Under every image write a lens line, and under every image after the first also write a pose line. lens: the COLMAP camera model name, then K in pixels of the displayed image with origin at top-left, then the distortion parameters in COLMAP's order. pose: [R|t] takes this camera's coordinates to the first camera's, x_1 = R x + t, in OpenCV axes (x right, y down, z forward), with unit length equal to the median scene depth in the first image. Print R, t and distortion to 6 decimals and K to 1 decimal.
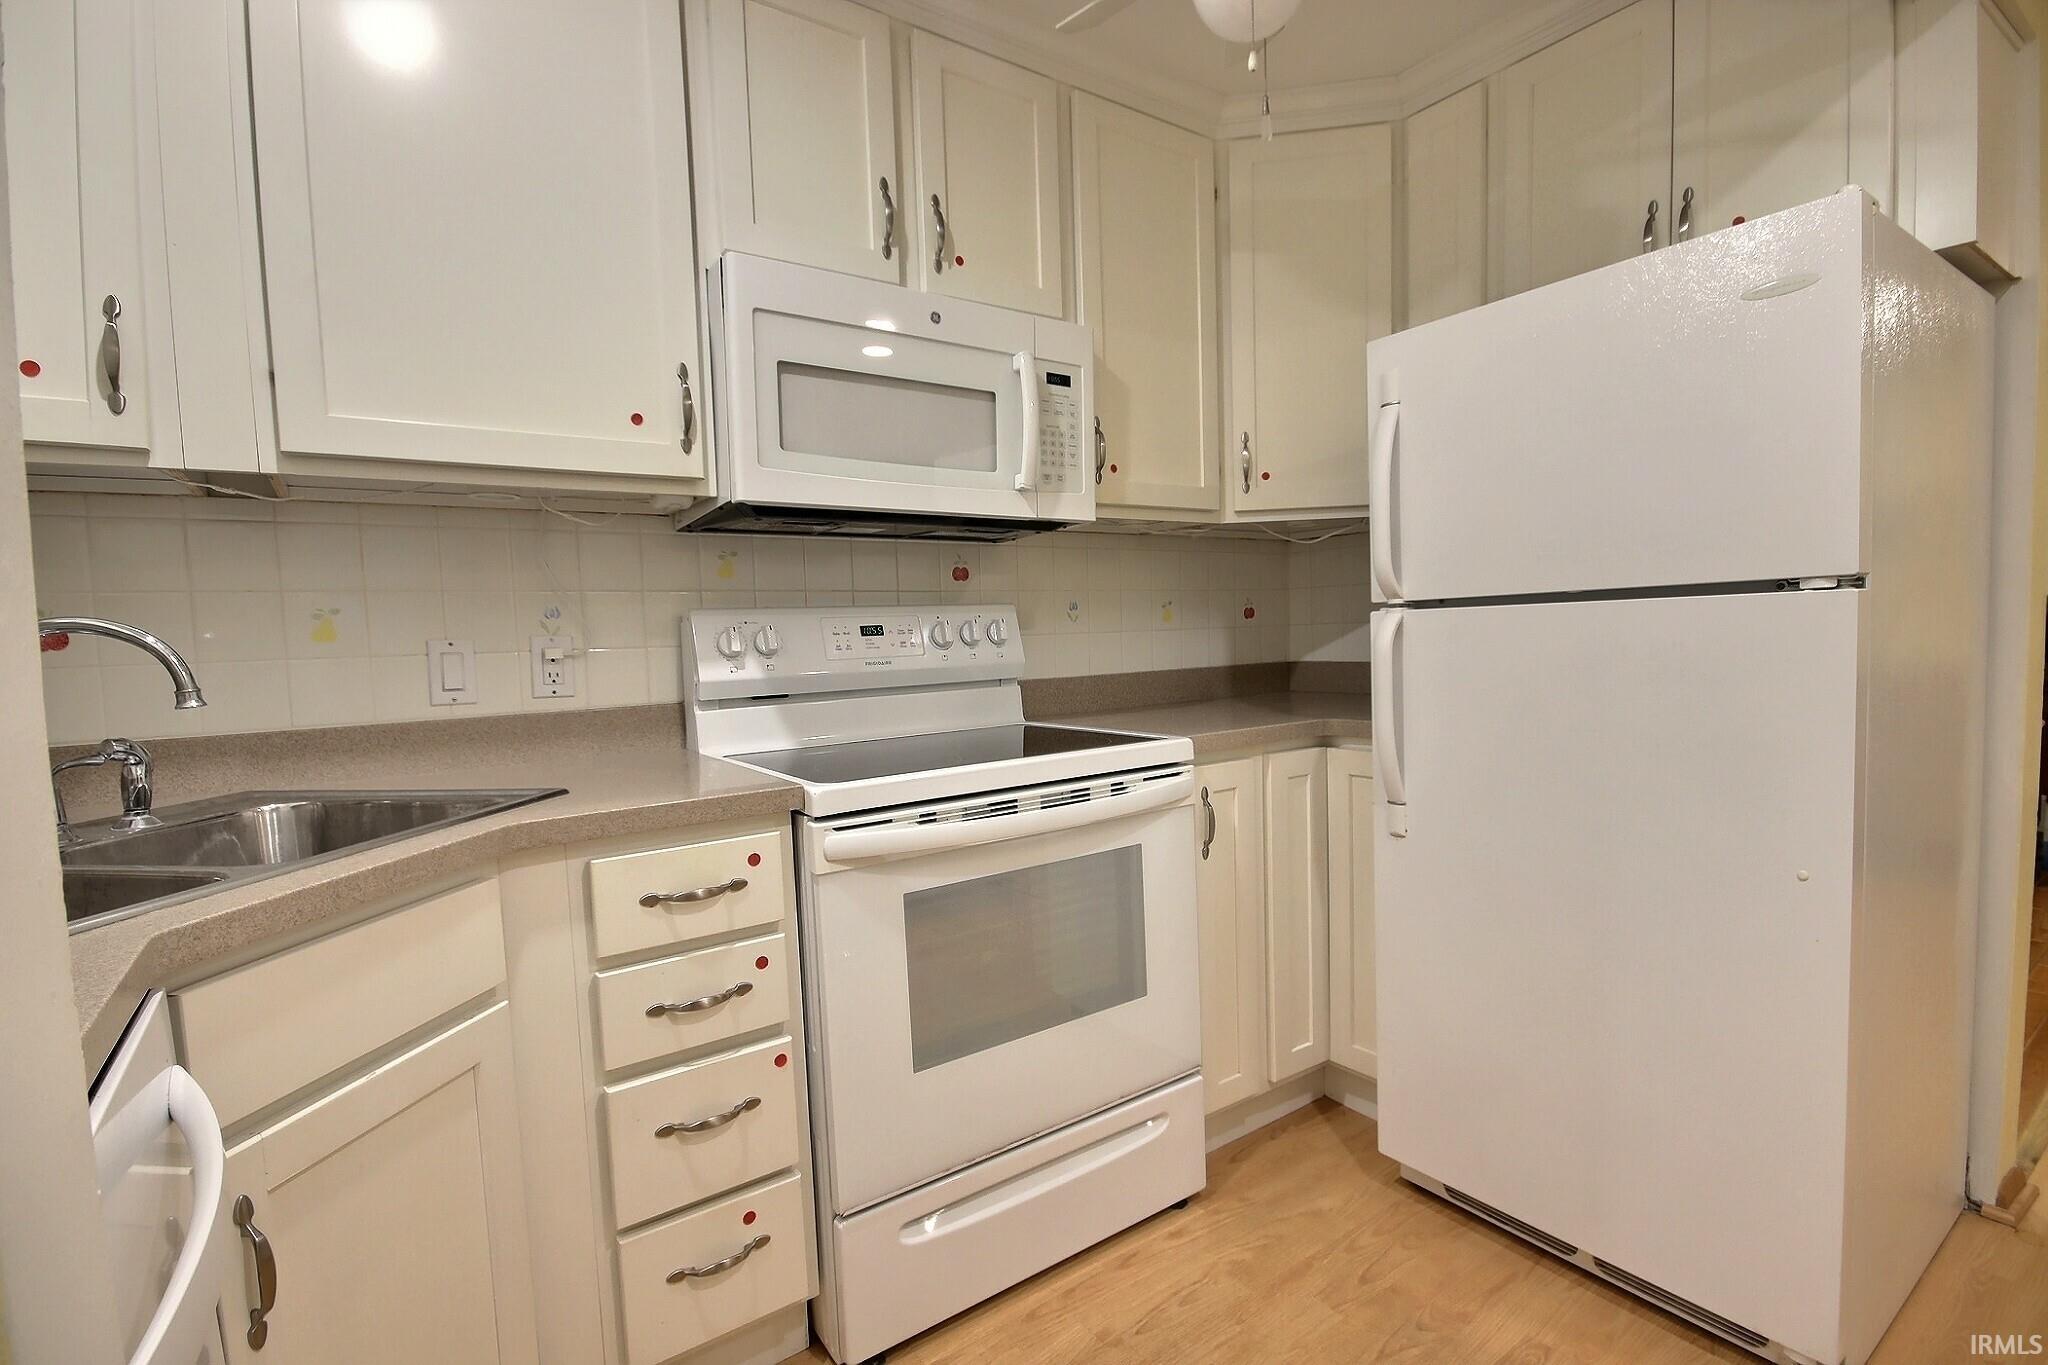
lens RADIAL K [[953.8, 0, 1031.6], [0, 953.8, 686.9], [0, 0, 1]] dist [-0.004044, -0.001786]
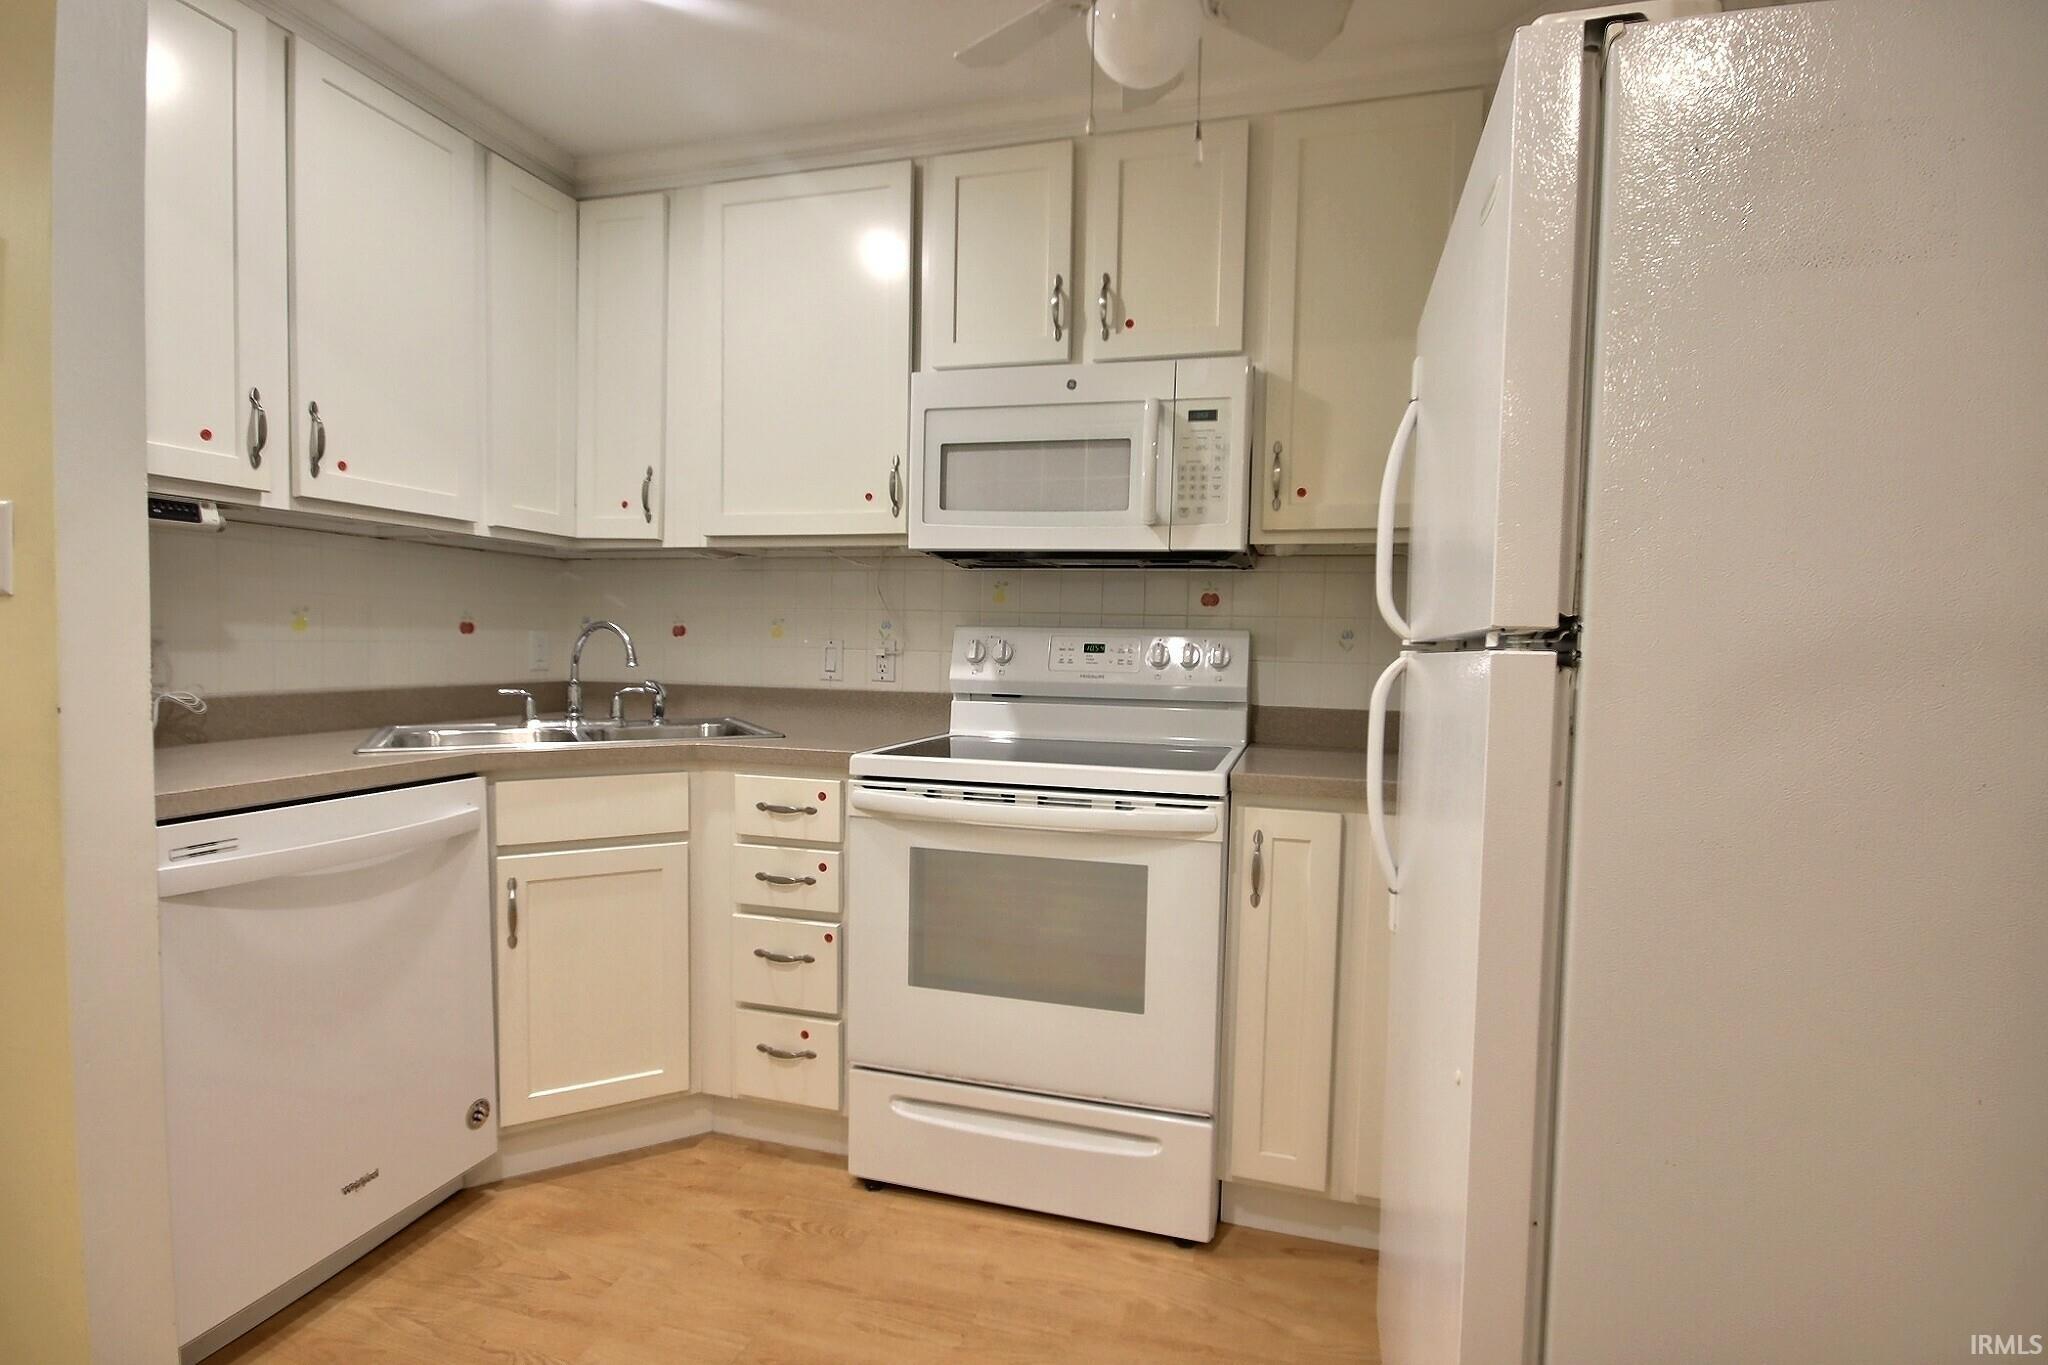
lens RADIAL K [[953.8, 0, 1045.2], [0, 953.8, 683.4], [0, 0, 1]] dist [-0.004044, -0.001786]
pose [[0.629431, 0.077836, -0.773149, 0.805856], [-0.089108, 0.995637, 0.027691, -0.049448], [0.771931, 0.051464, 0.633620, 0.244530]]
